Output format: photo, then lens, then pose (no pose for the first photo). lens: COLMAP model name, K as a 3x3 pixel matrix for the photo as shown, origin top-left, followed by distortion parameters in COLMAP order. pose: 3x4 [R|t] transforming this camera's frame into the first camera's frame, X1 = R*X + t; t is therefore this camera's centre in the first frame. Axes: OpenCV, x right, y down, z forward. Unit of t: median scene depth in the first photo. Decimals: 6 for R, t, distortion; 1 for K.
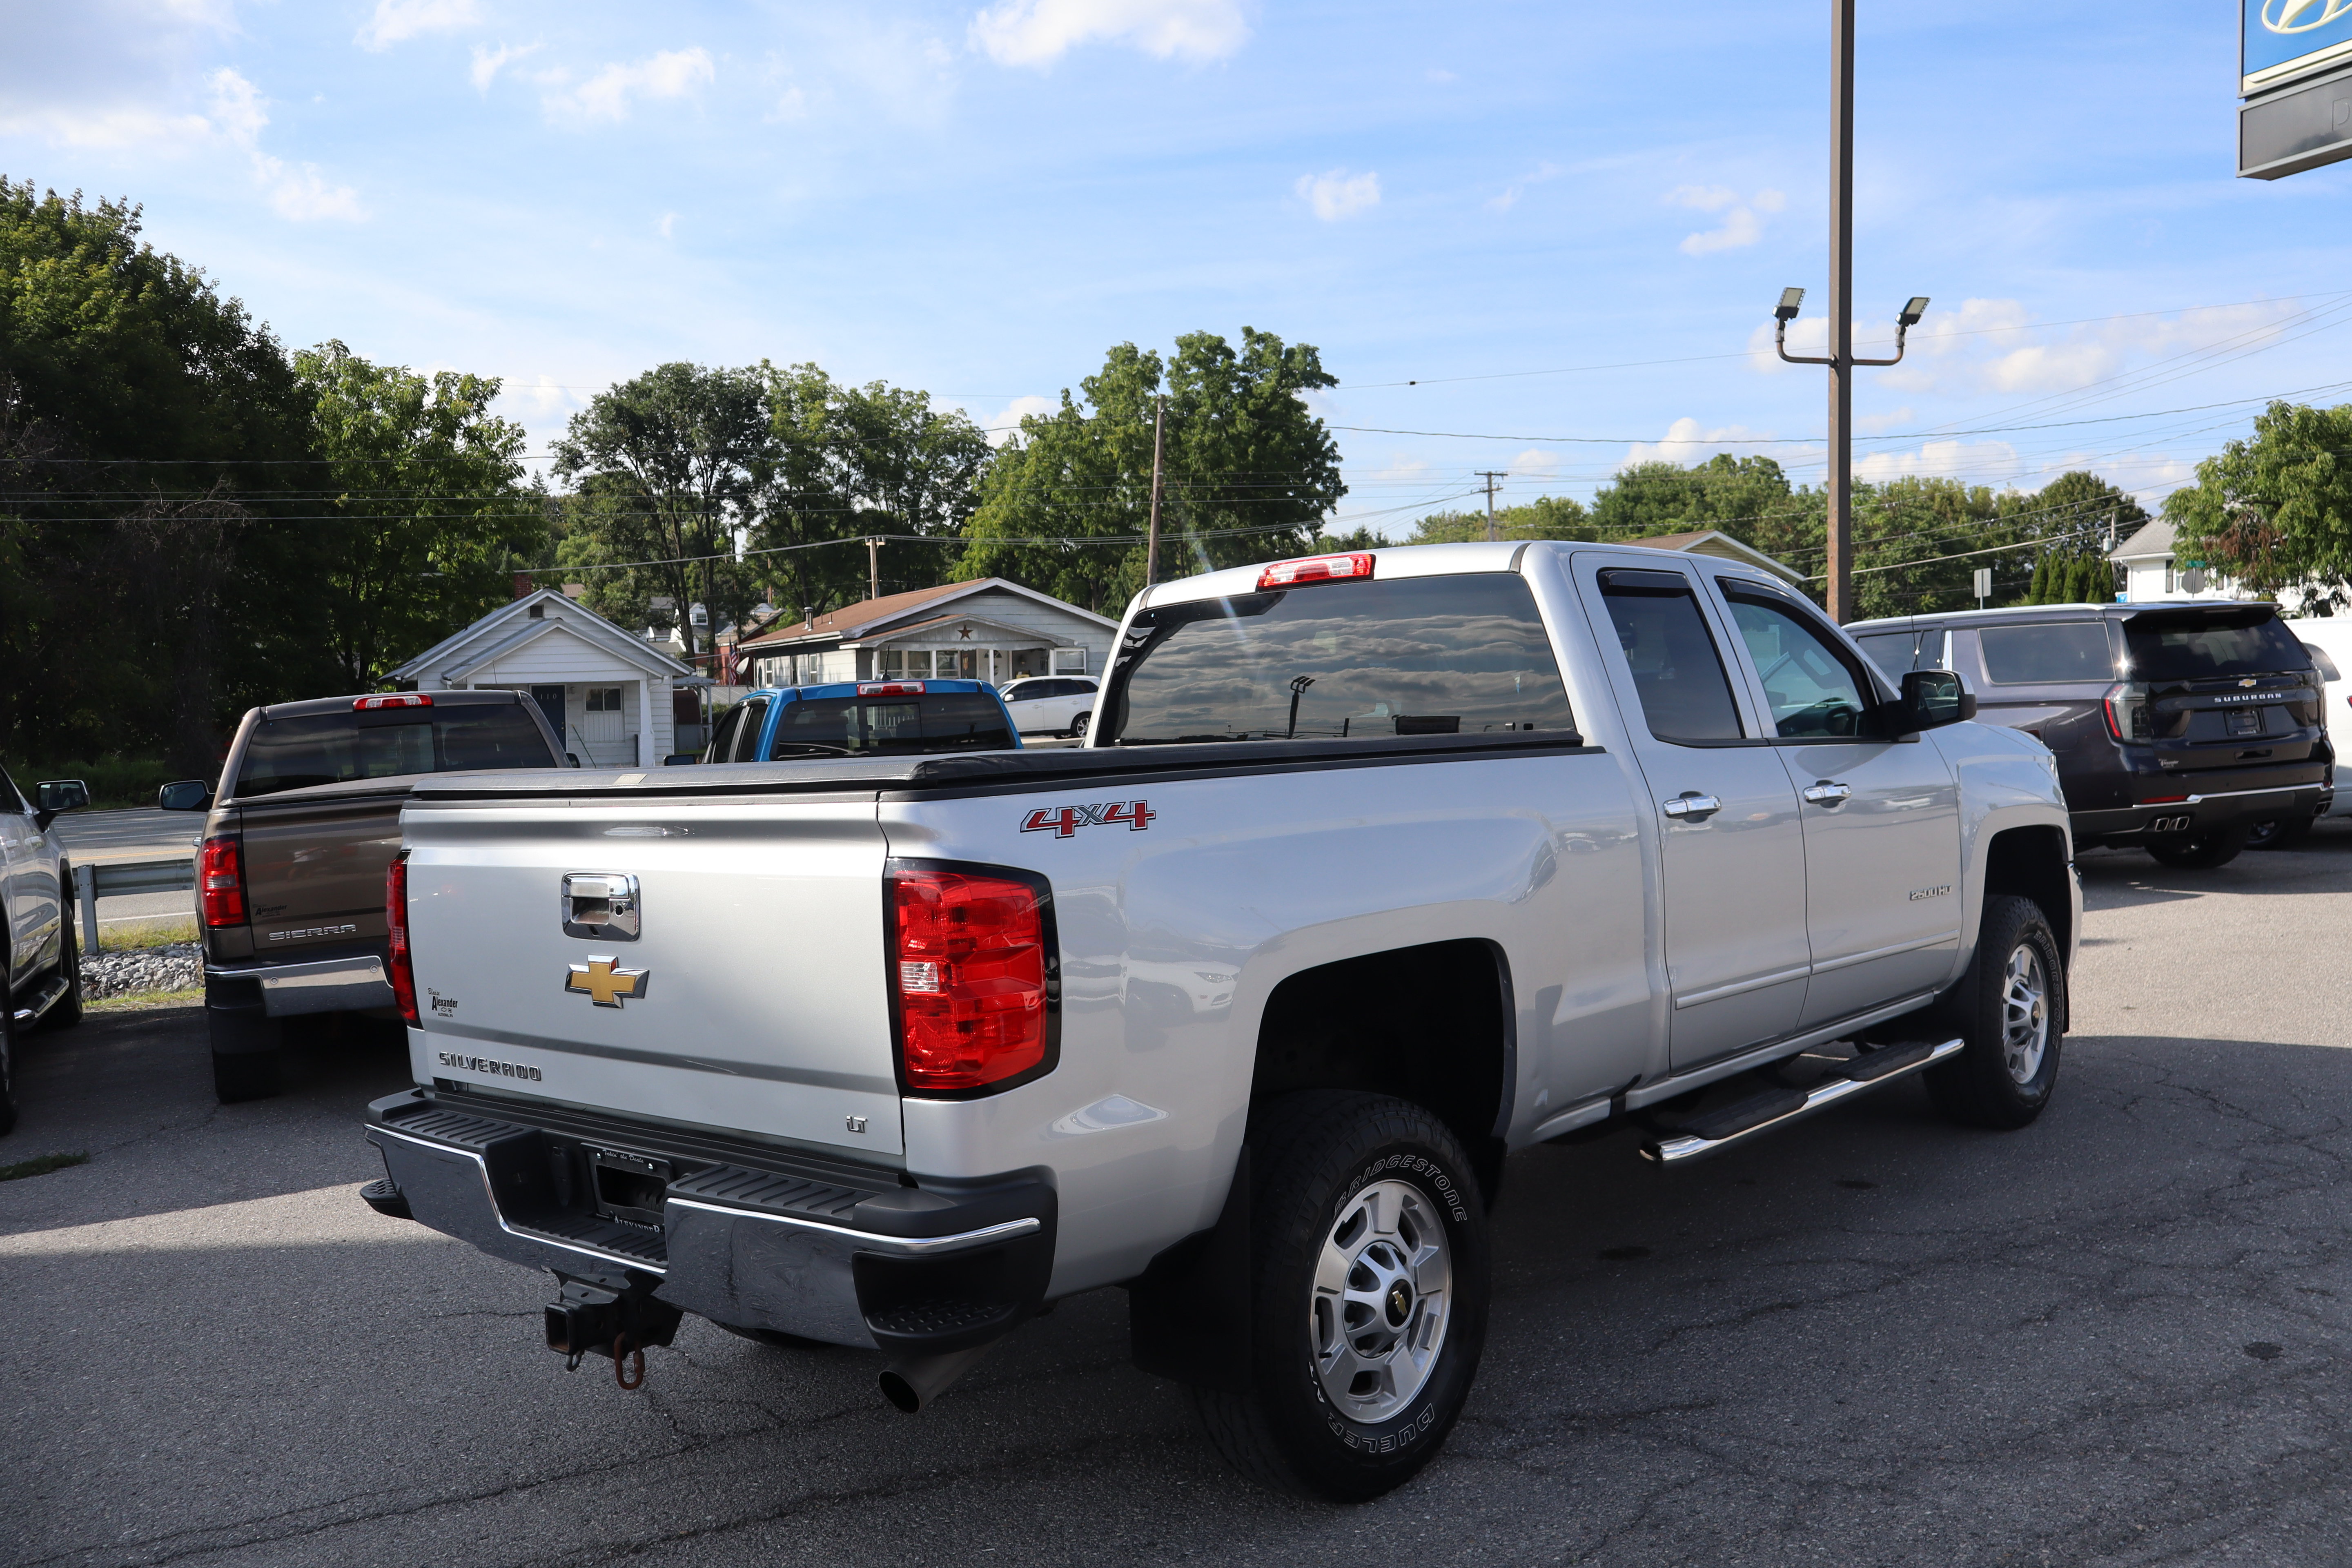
lens RADIAL K [[1984.9, 0, 1185.7], [0, 1984.9, 781.6], [0, 0, 1]] dist [-0.013766, 0.011771]
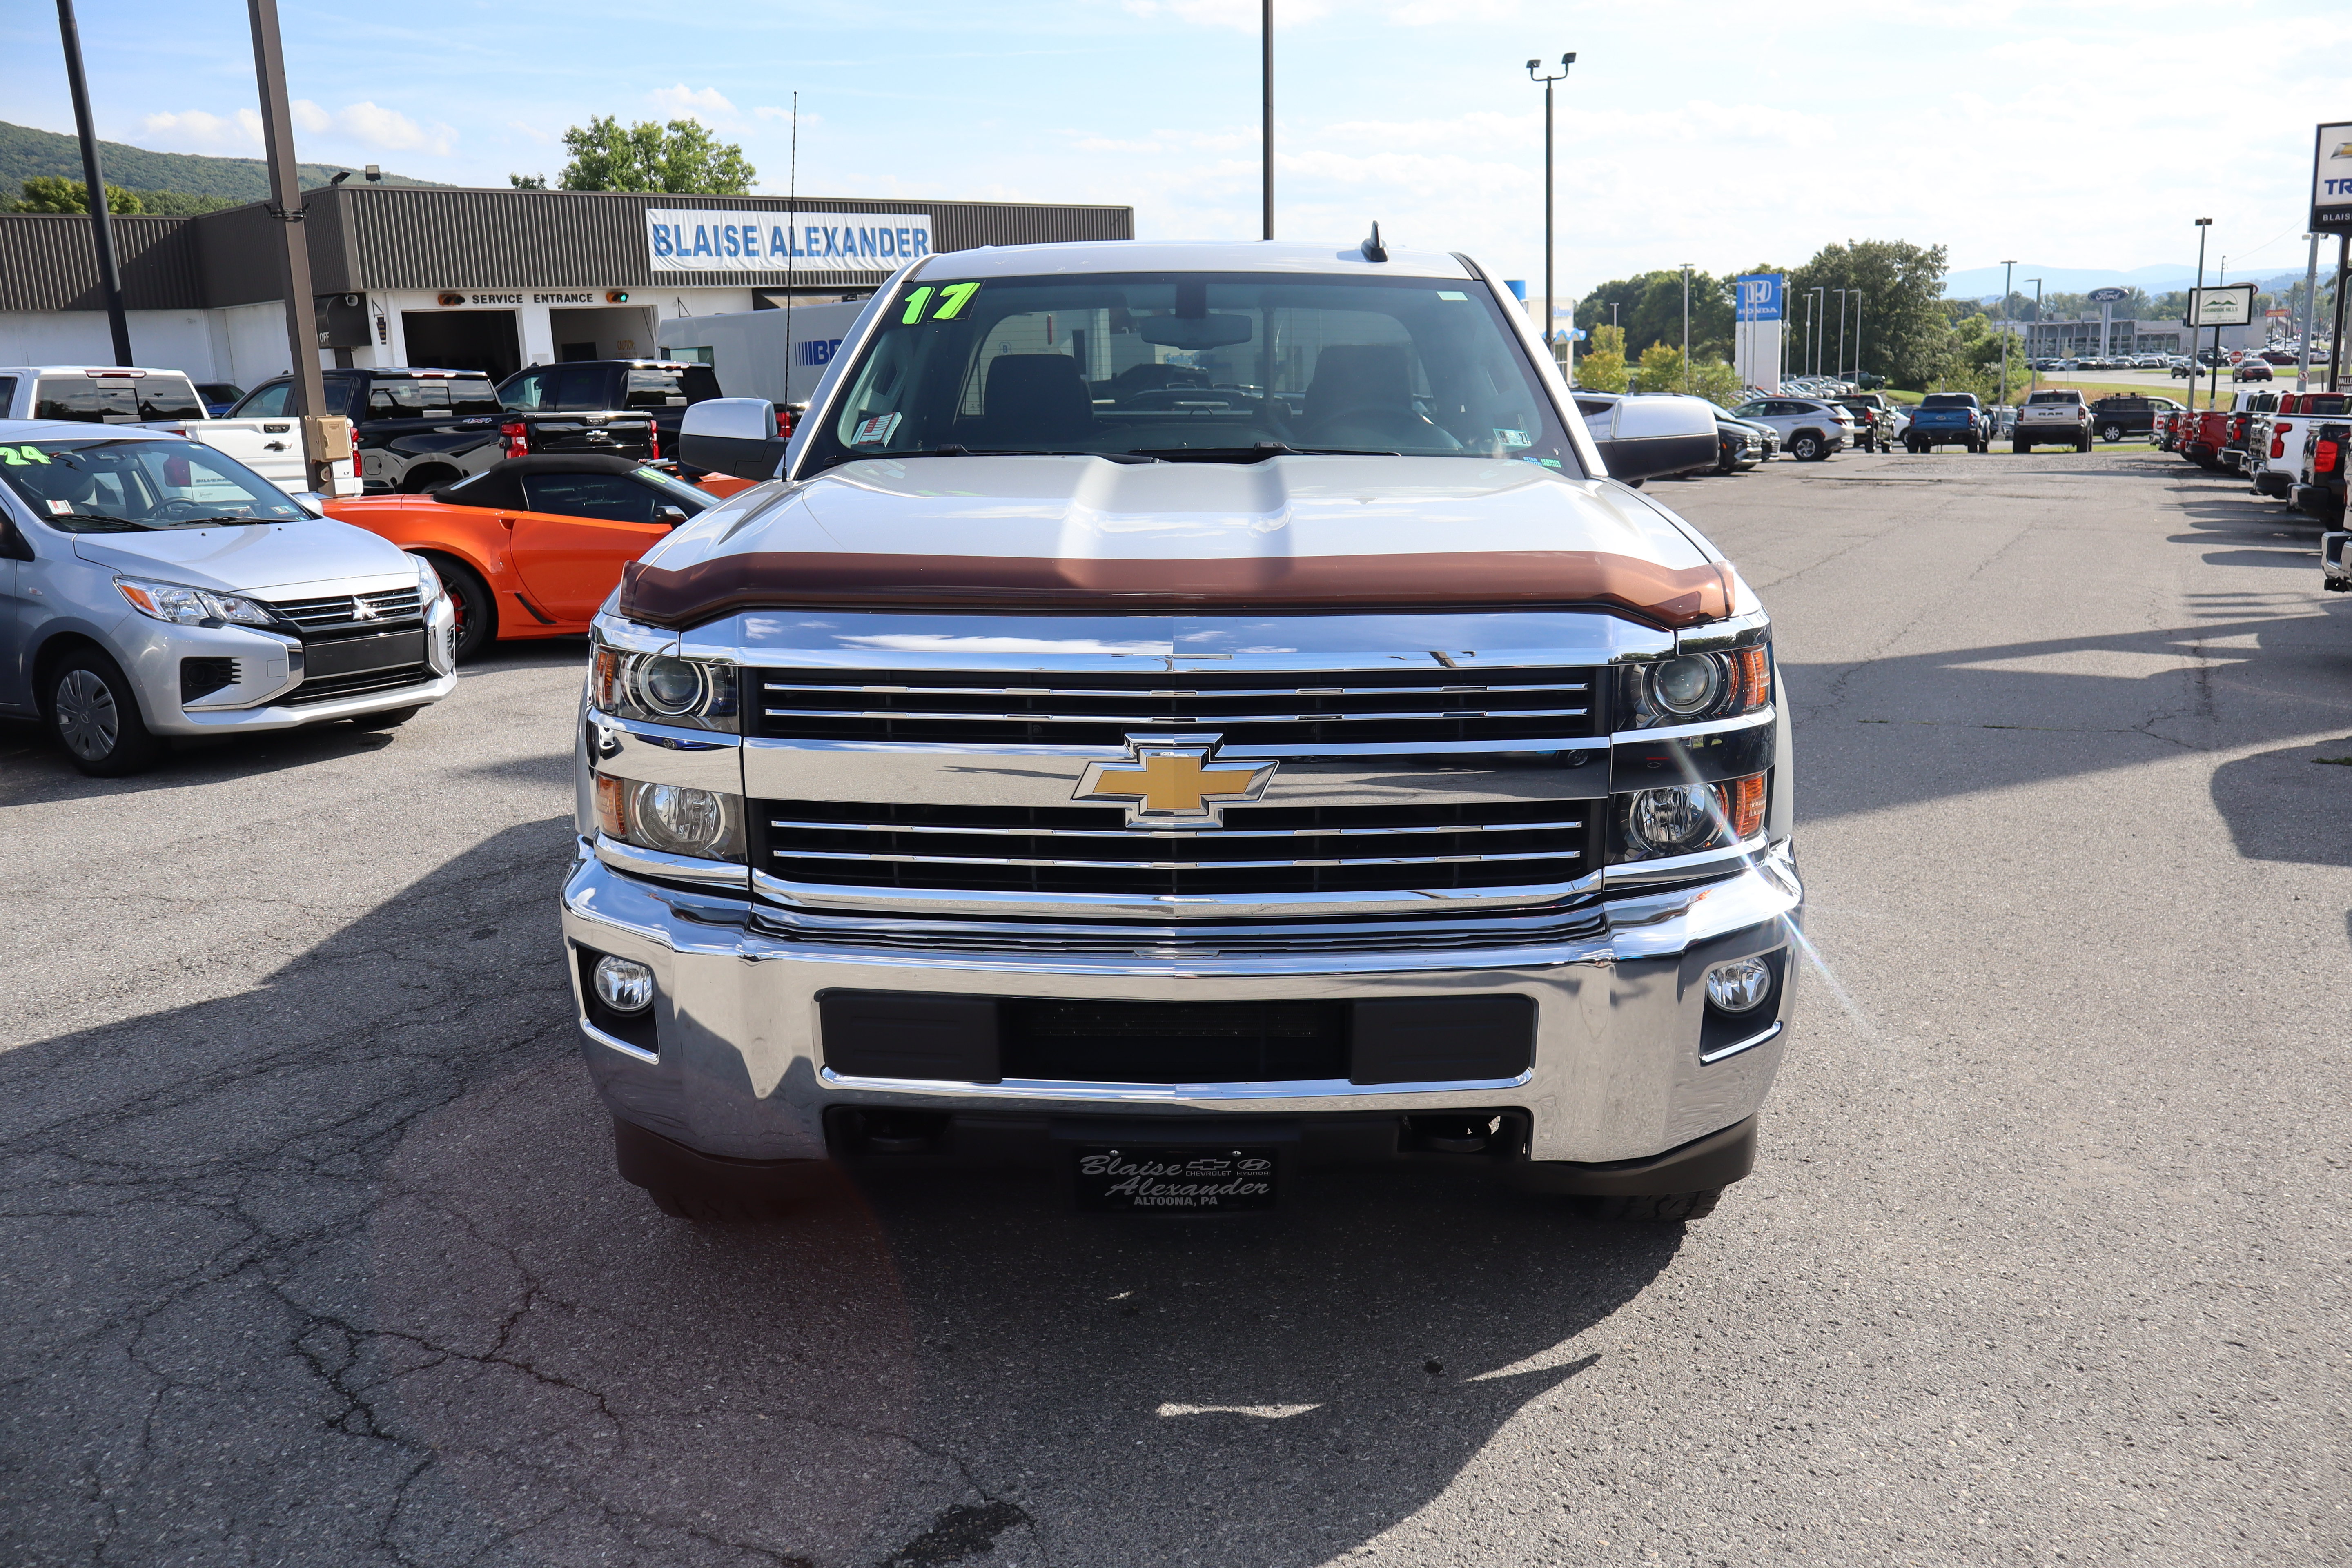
lens RADIAL K [[1976.8, 0, 1187.0], [0, 1976.8, 783.8], [0, 0, 1]] dist [0.000723, 0.019217]
pose [[-0.754683, 0.184059, -0.629742, 0.041304], [0.012159, 0.963601, 0.267067, -0.006580], [0.655976, 0.193894, -0.729452, 0.093885]]
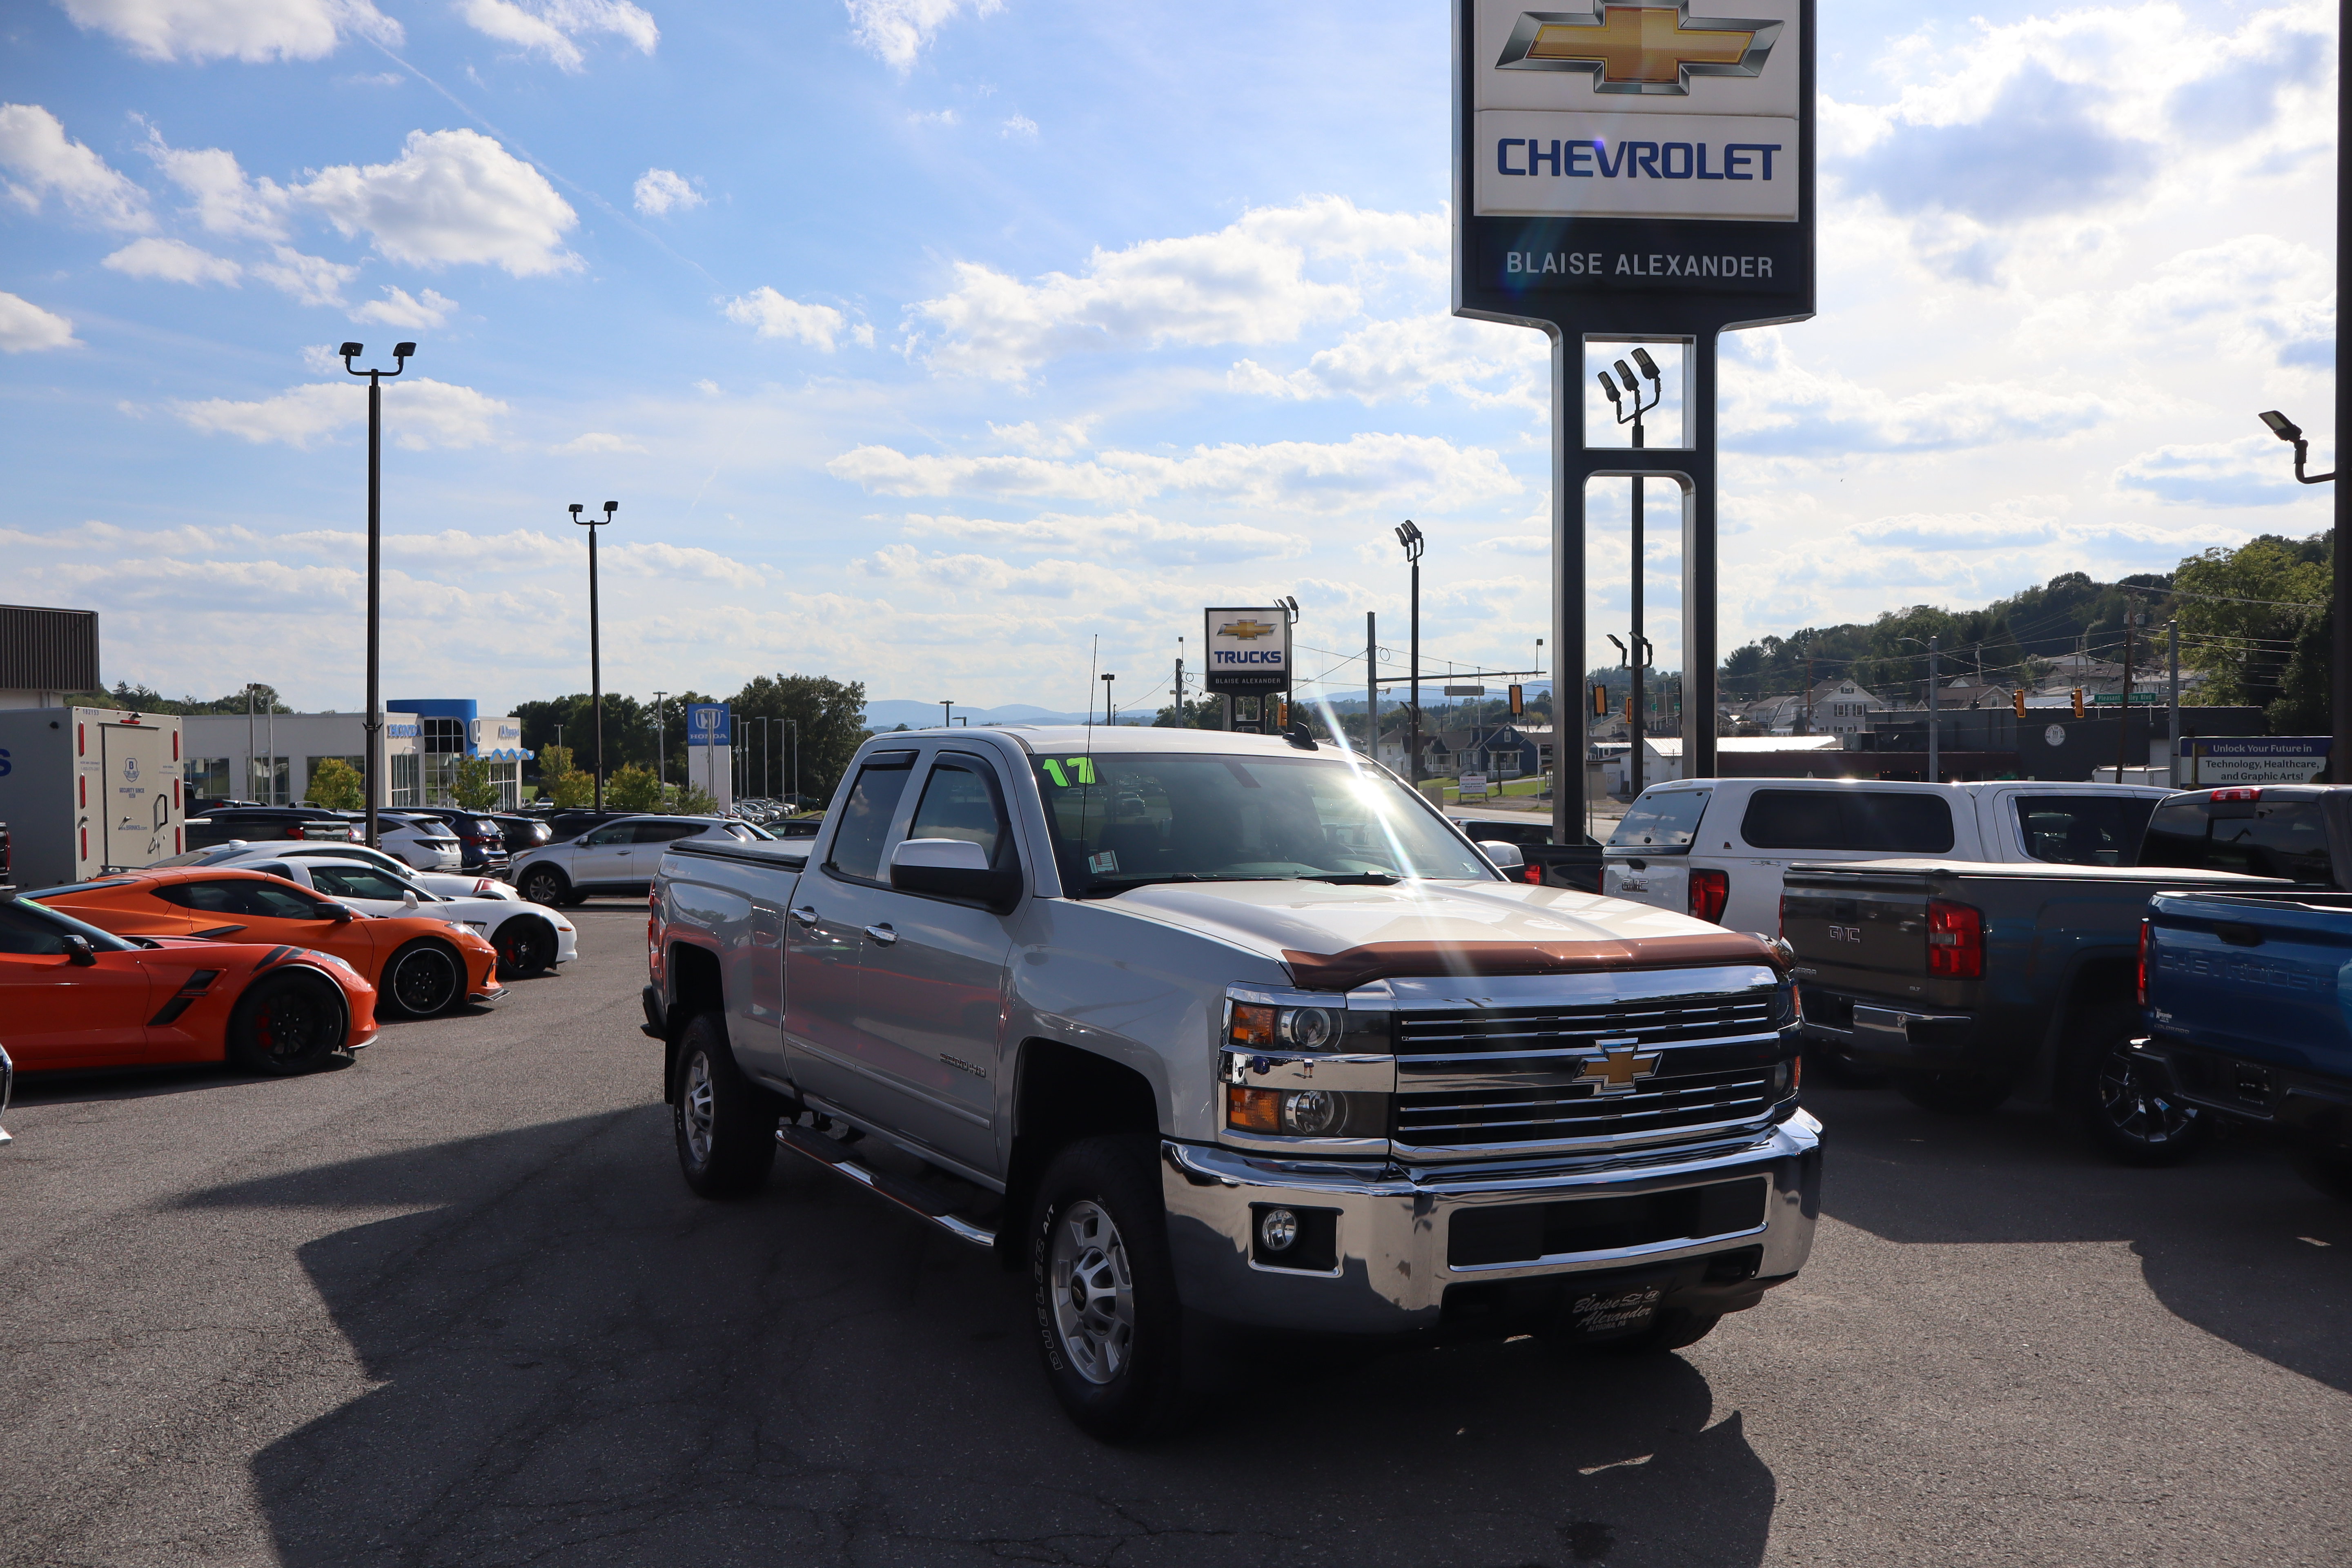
lens RADIAL K [[1979.3, 0, 1164.7], [0, 1979.3, 784.4], [0, 0, 1]] dist [-0.002748, -0.002740]
pose [[-0.330077, 0.040522, -0.943084, 0.070488], [-0.035654, 0.997830, 0.055353, -0.008241], [0.943280, 0.051895, -0.327916, 0.079840]]
